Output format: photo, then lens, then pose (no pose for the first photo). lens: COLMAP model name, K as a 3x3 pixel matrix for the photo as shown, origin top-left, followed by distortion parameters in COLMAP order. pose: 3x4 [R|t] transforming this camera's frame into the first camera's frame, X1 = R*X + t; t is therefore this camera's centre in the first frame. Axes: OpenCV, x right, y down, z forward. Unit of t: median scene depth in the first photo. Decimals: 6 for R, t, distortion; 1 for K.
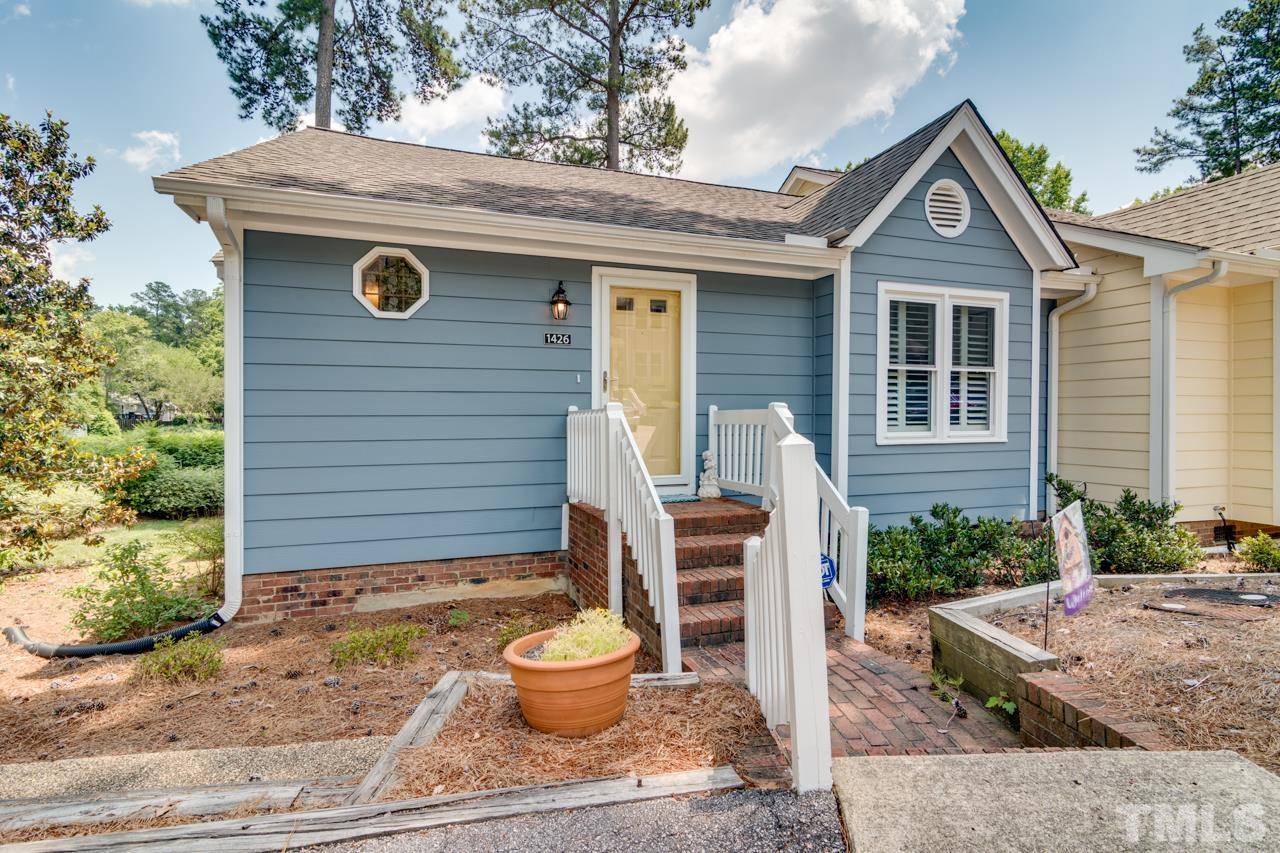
lens RADIAL K [[613.0, 0, 658.5], [0, 613.0, 425.4], [0, 0, 1]] dist [0.000142, 0.000514]
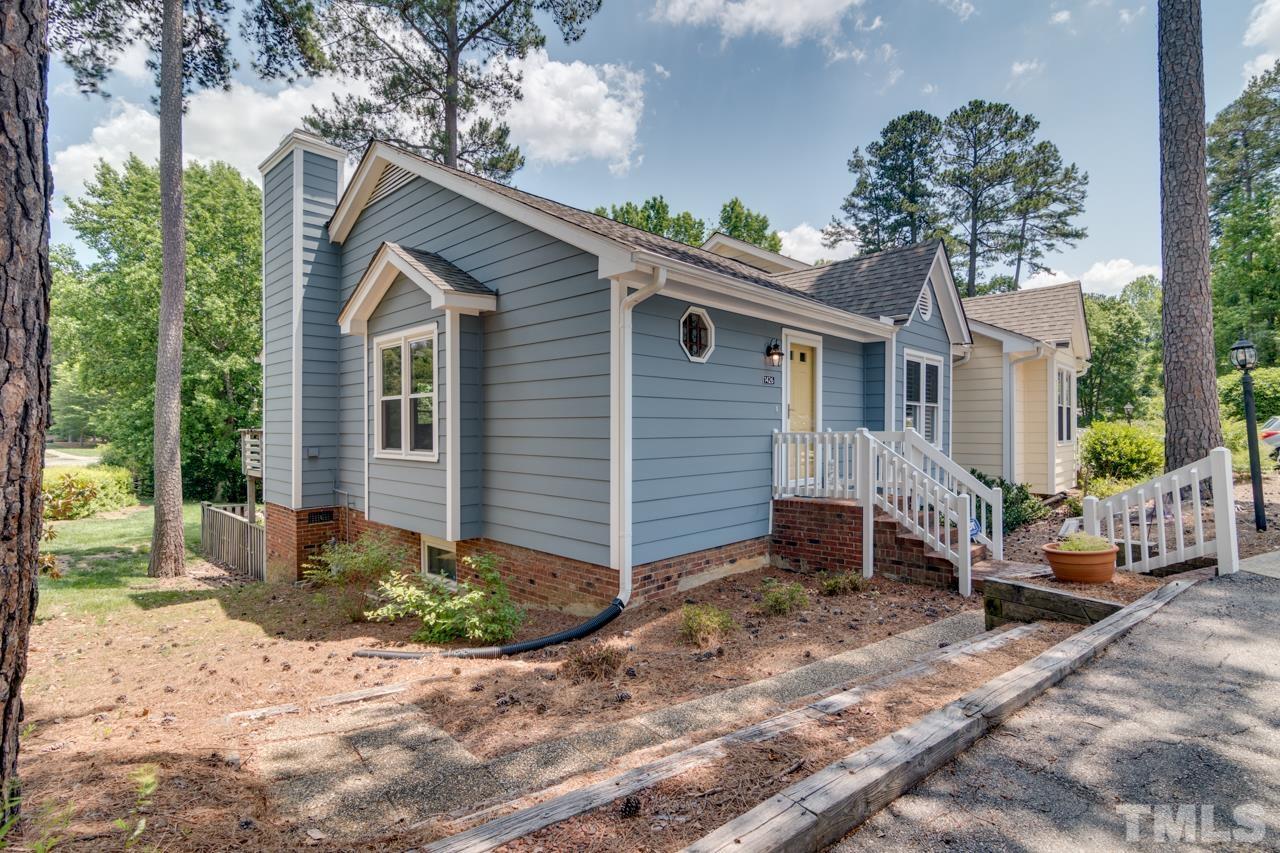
lens RADIAL K [[615.3, 0, 646.0], [0, 615.3, 429.6], [0, 0, 1]] dist [-0.004209, -0.000006]
pose [[0.893887, -0.001404, 0.448290, -0.242961], [0.007900, 0.999889, -0.012620, -0.003417], [-0.448222, 0.014822, 0.893799, -0.024471]]
